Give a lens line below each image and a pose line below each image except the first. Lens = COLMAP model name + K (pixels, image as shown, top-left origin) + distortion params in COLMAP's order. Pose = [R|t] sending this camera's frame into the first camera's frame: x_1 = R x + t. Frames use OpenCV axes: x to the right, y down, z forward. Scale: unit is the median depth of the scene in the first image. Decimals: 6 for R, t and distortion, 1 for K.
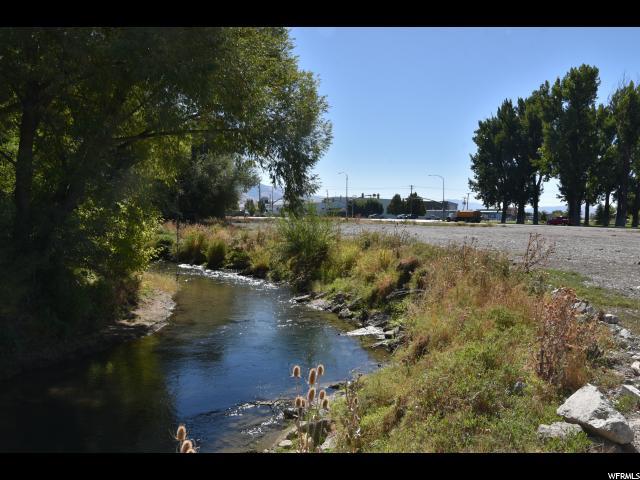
lens RADIAL K [[513.6, 0, 320.0], [0, 513.6, 240.0], [0, 0, 1]] dist [0.002330, 0.000677]
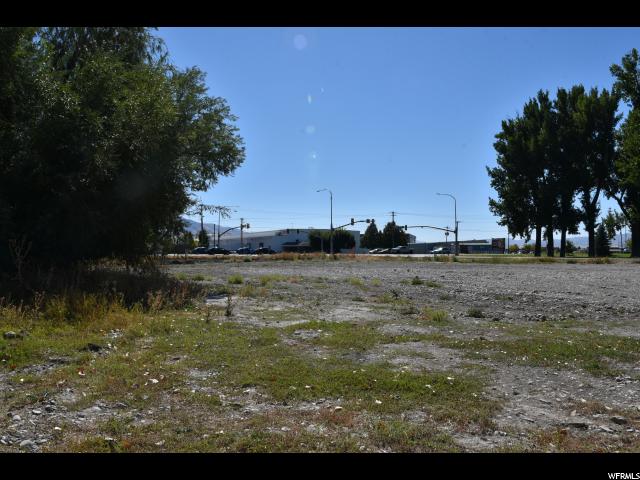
lens RADIAL K [[513.6, 0, 320.0], [0, 513.6, 240.0], [0, 0, 1]] dist [0.002330, 0.000677]
pose [[0.991104, -0.015845, 0.132143, -0.053861], [0.025017, 0.997369, -0.068042, -0.014142], [-0.130717, 0.070743, 0.988893, 0.297972]]
